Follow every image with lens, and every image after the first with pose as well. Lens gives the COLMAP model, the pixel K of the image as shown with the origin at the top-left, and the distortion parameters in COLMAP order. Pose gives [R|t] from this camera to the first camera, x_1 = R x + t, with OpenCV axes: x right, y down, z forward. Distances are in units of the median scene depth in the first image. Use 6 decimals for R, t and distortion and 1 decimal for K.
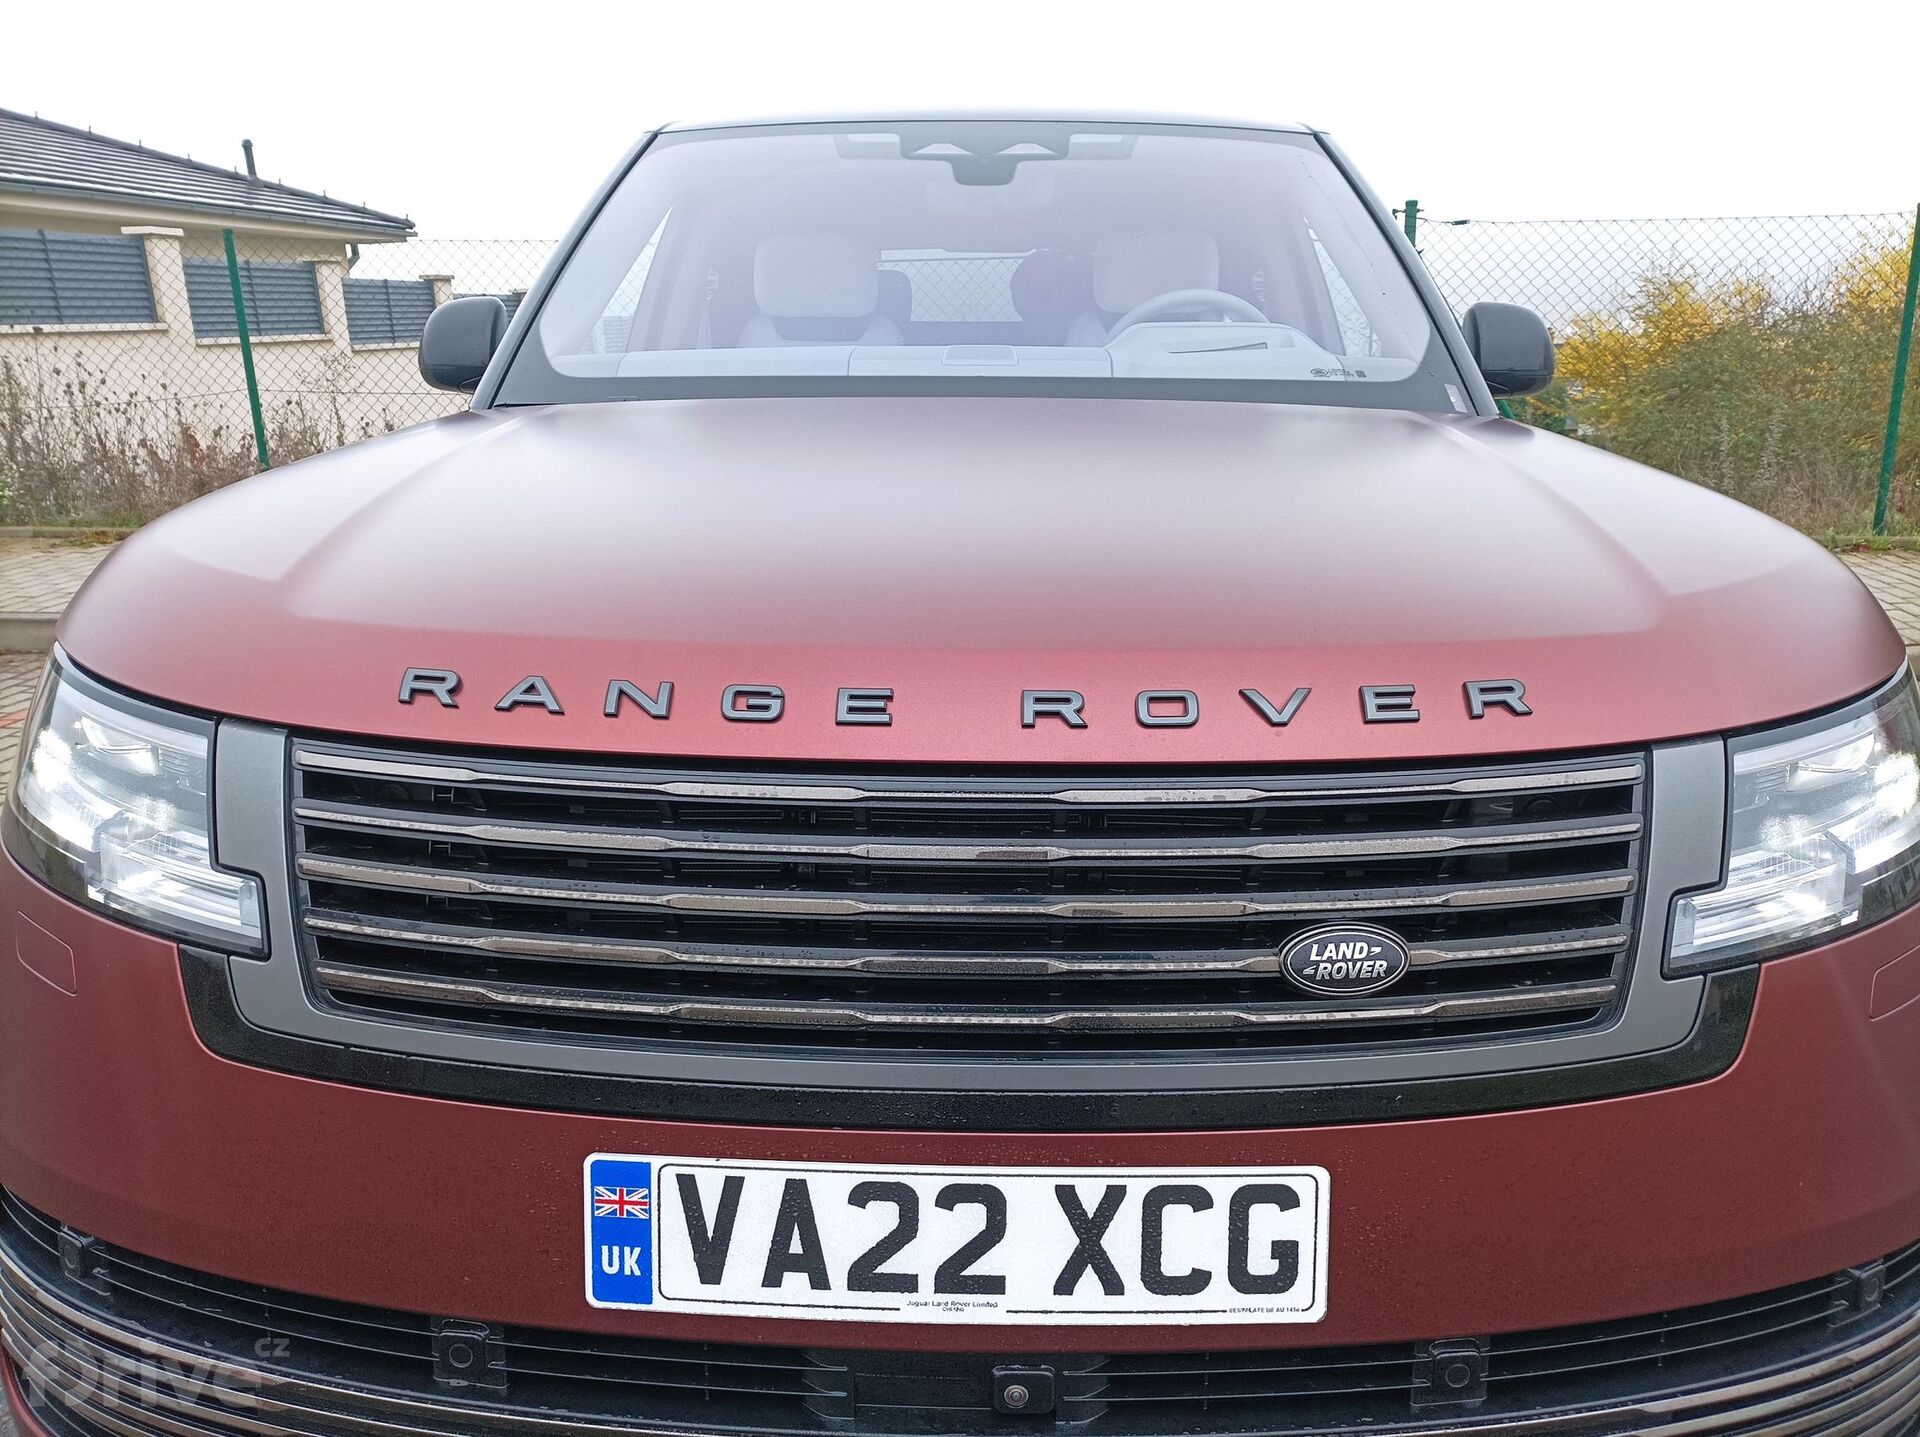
lens RADIAL K [[1451.7, 0, 965.5], [0, 1451.7, 723.7], [0, 0, 1]] dist [0.026239, -0.016115]
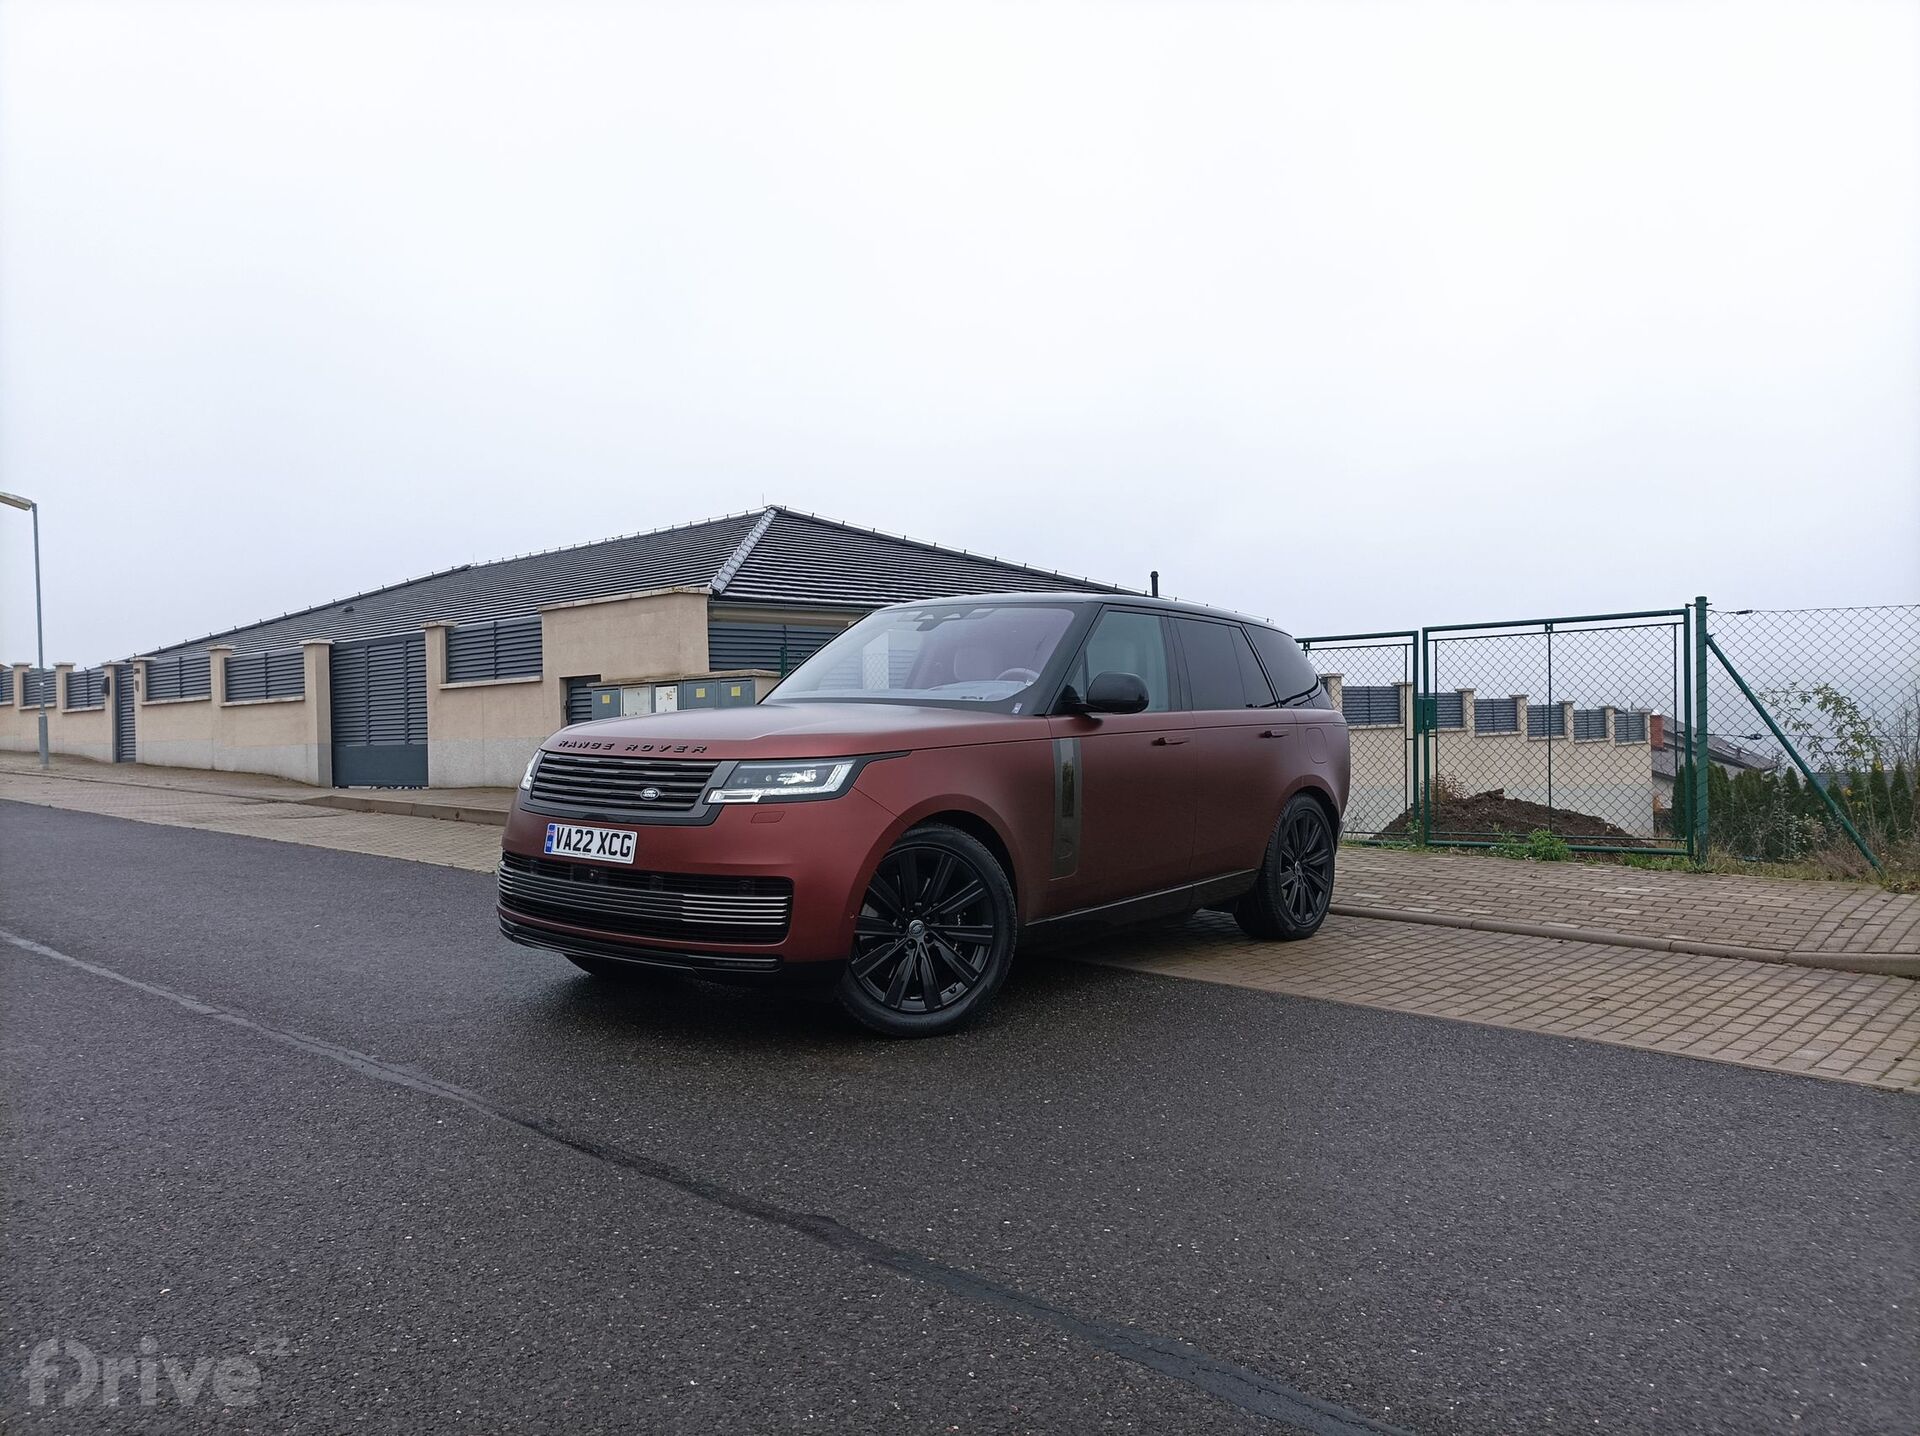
lens RADIAL K [[1451.7, 0, 956.0], [0, 1451.7, 713.1], [0, 0, 1]] dist [0.026239, -0.016115]
pose [[0.789628, 0.005805, -0.613559, 4.242815], [-0.165570, 0.964878, -0.203954, 0.752318], [0.590825, 0.262635, 0.762855, -2.329455]]
